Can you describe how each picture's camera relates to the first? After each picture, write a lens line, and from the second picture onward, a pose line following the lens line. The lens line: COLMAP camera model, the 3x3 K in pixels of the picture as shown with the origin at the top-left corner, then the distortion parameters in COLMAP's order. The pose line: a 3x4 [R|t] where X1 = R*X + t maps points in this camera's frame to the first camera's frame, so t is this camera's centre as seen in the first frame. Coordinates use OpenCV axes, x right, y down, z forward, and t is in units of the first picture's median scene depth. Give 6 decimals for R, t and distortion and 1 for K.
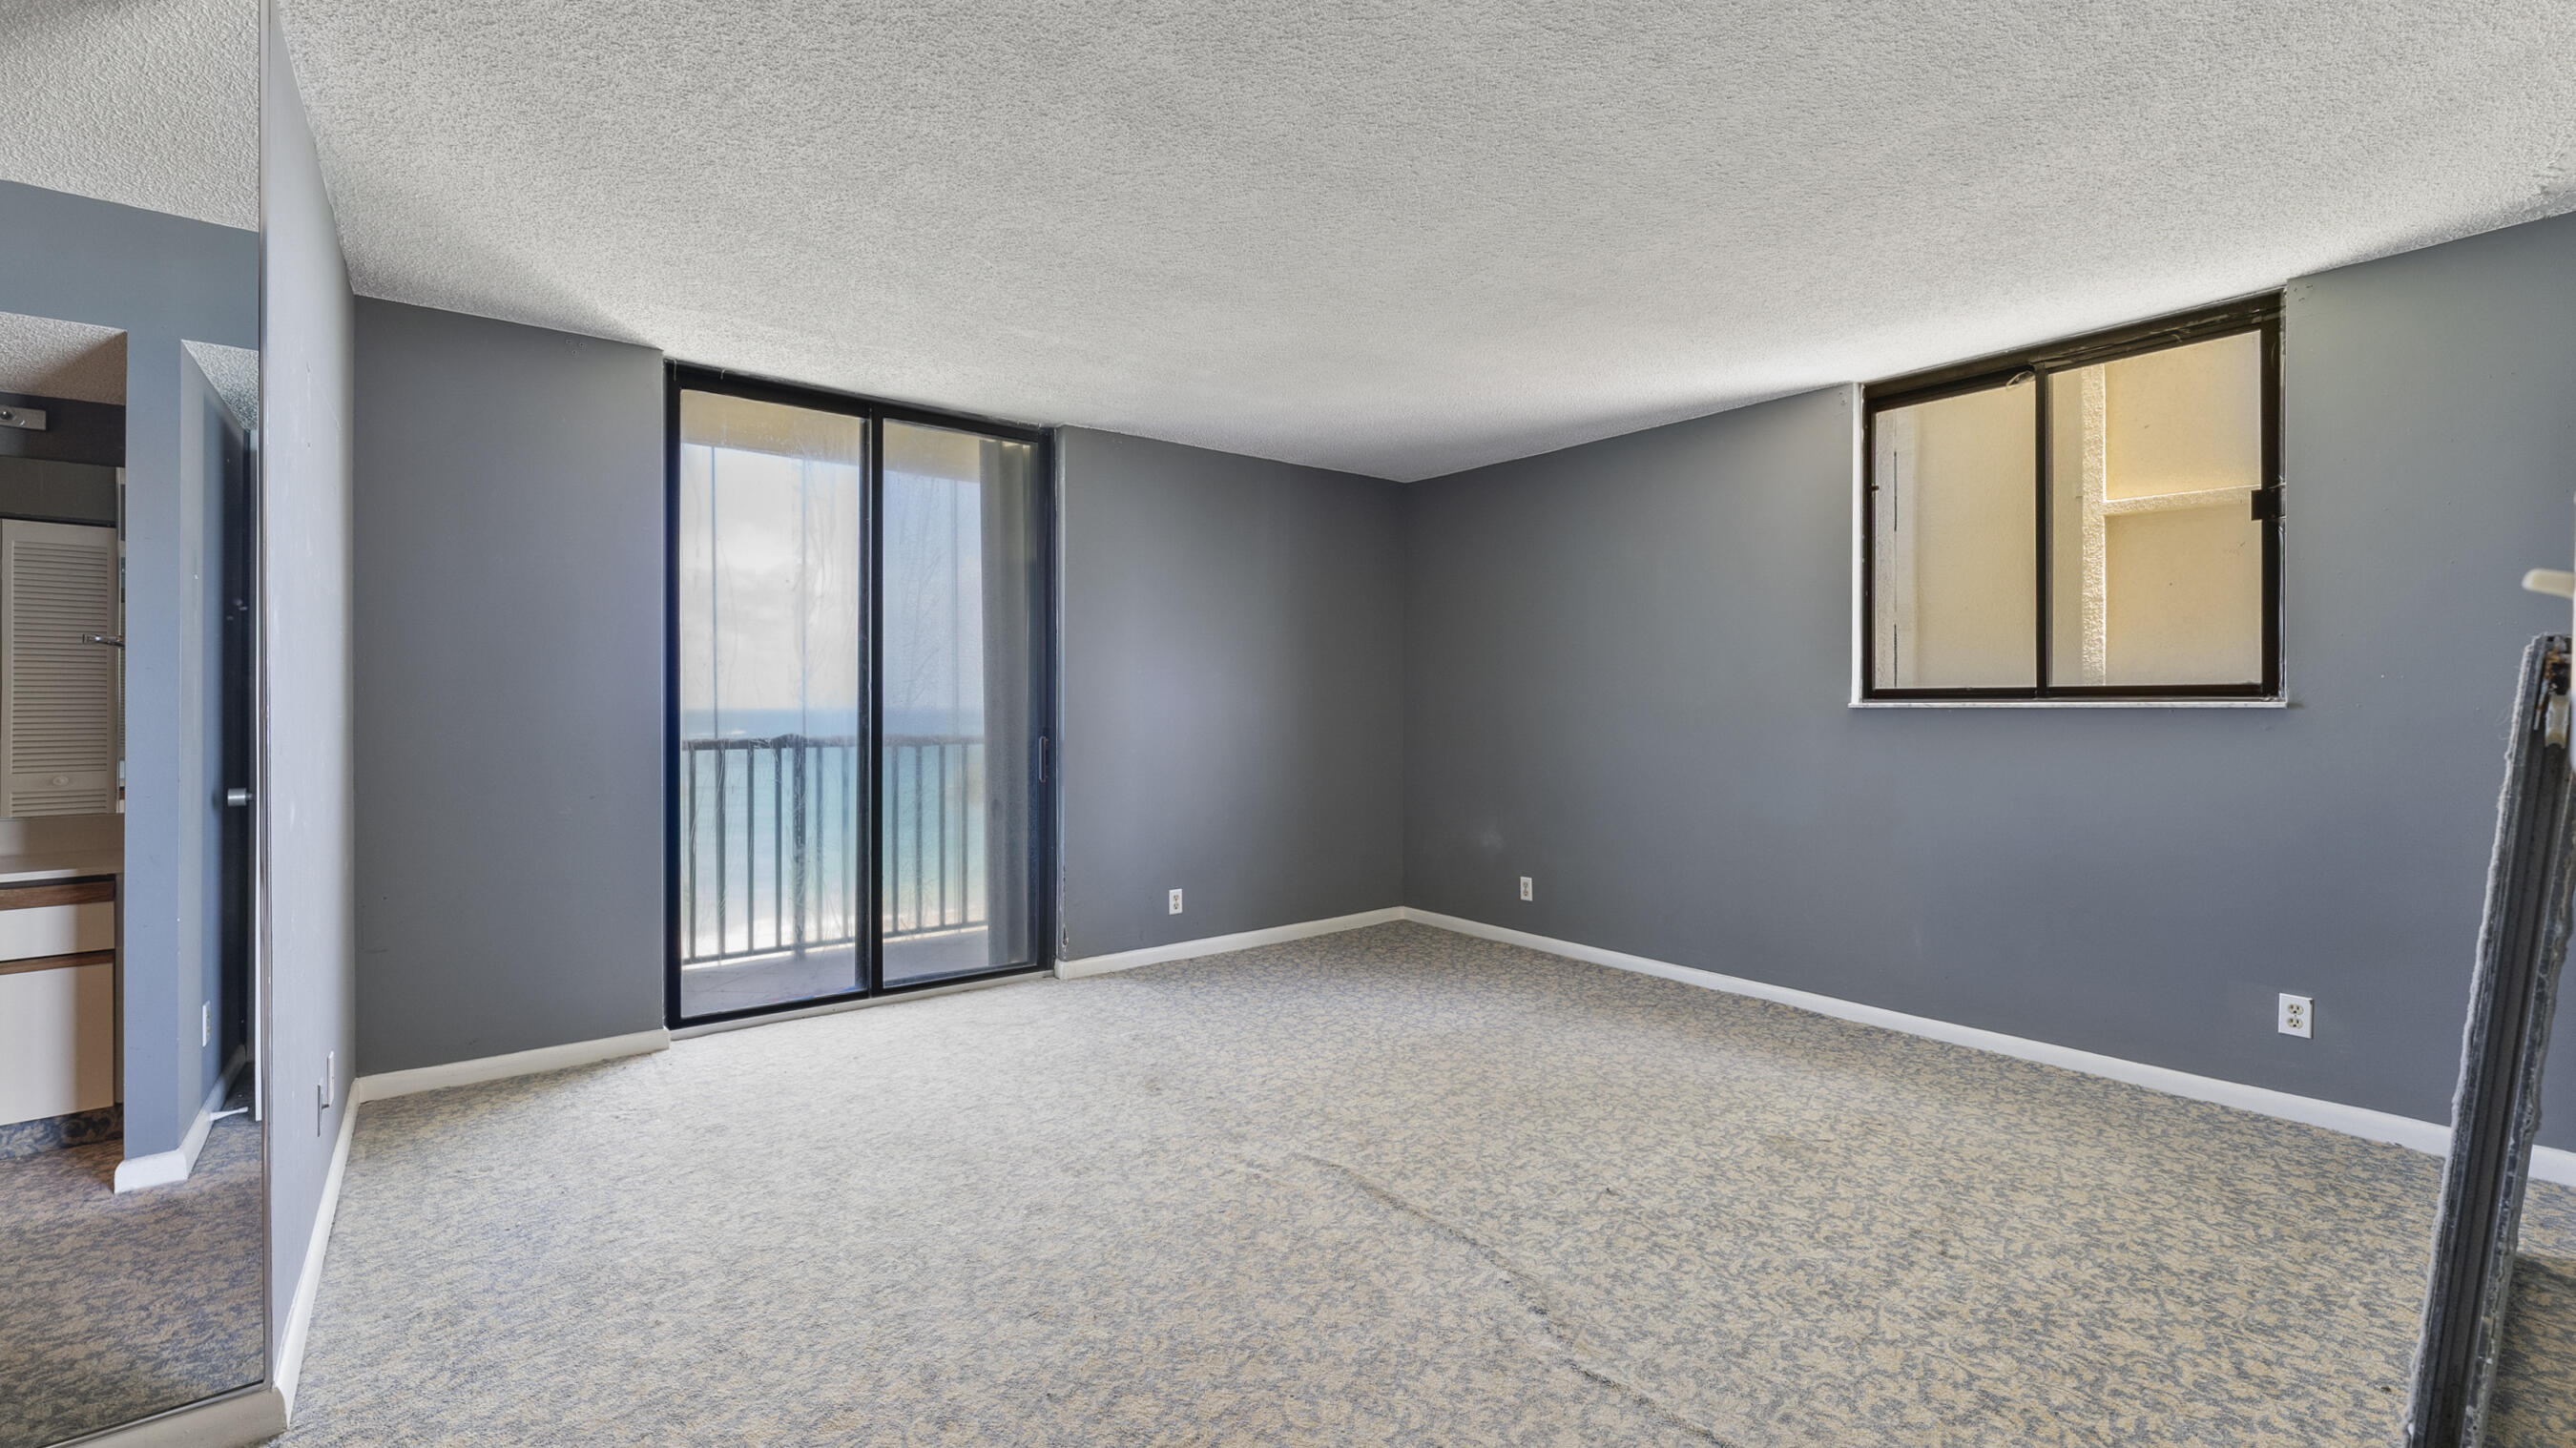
lens RADIAL K [[1051.0, 0, 1285.3], [0, 1051.0, 713.9], [0, 0, 1]] dist [-0.007485, 0.001383]
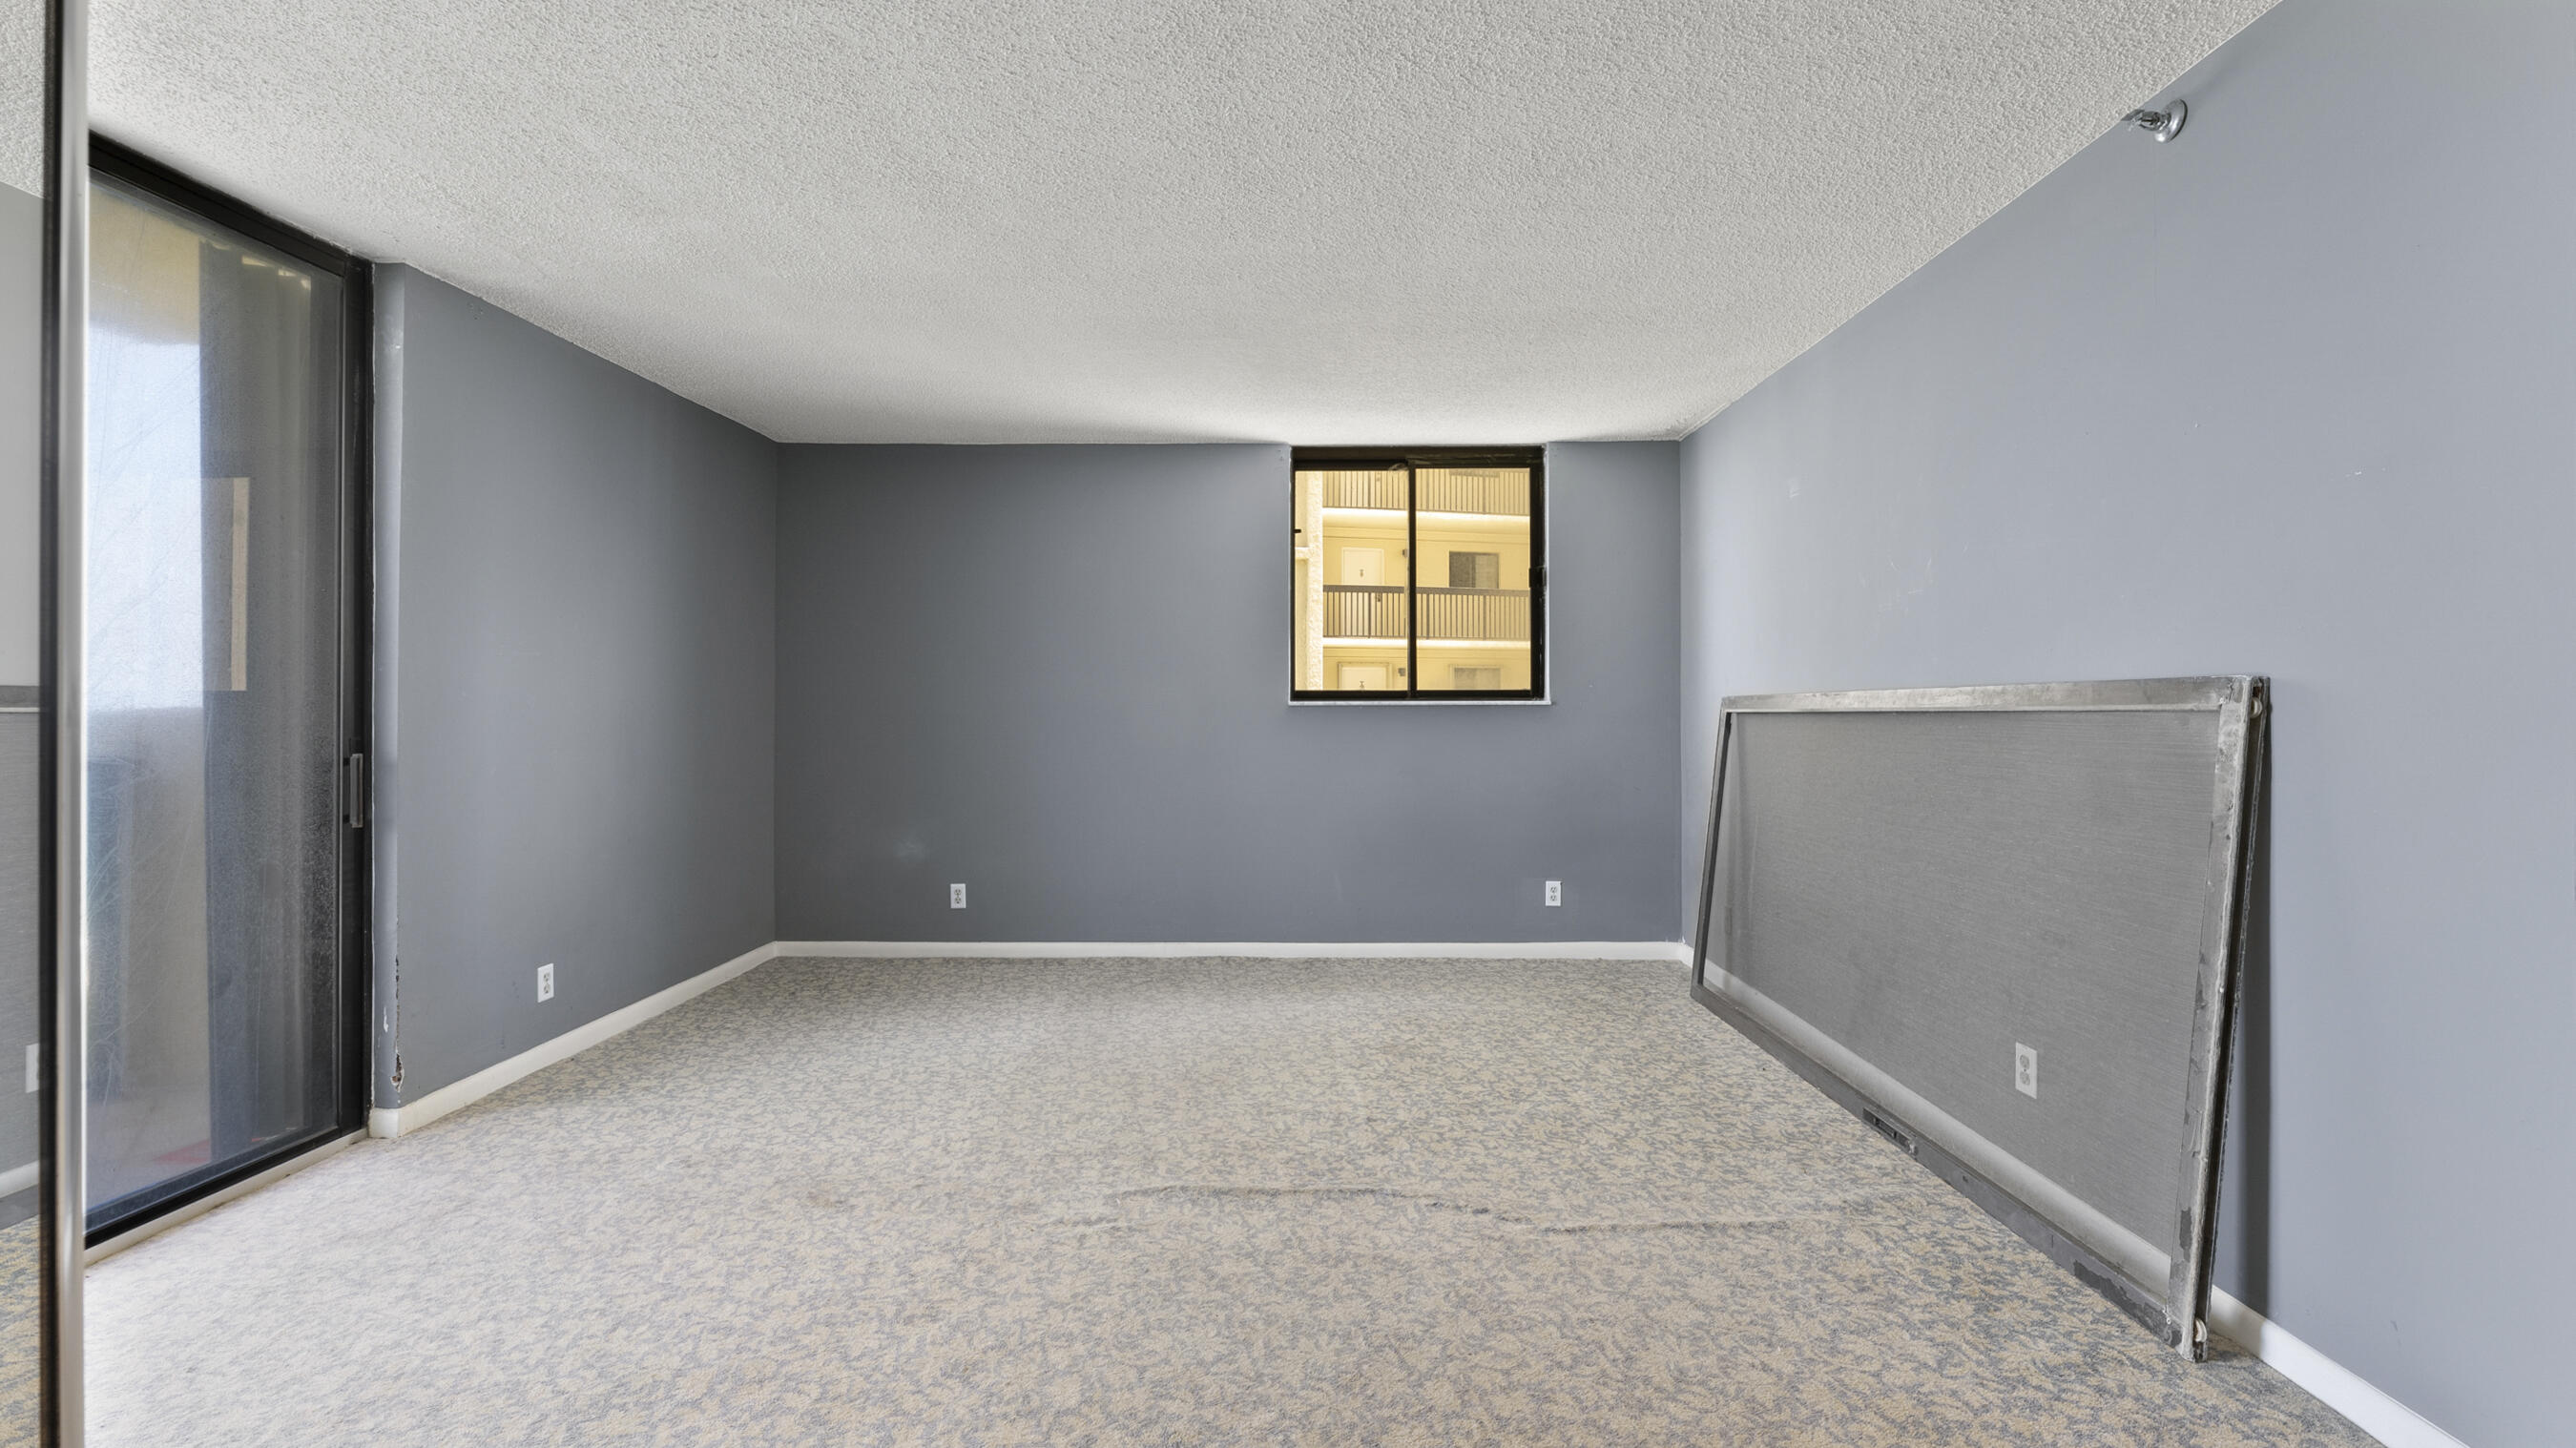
lens RADIAL K [[1051.0, 0, 1288.7], [0, 1051.0, 709.7], [0, 0, 1]] dist [-0.007485, 0.001383]
pose [[0.631445, -0.005790, 0.775399, -0.550718], [0.007454, 0.999971, 0.001397, -0.003864], [-0.775385, 0.004898, 0.631470, 0.276328]]
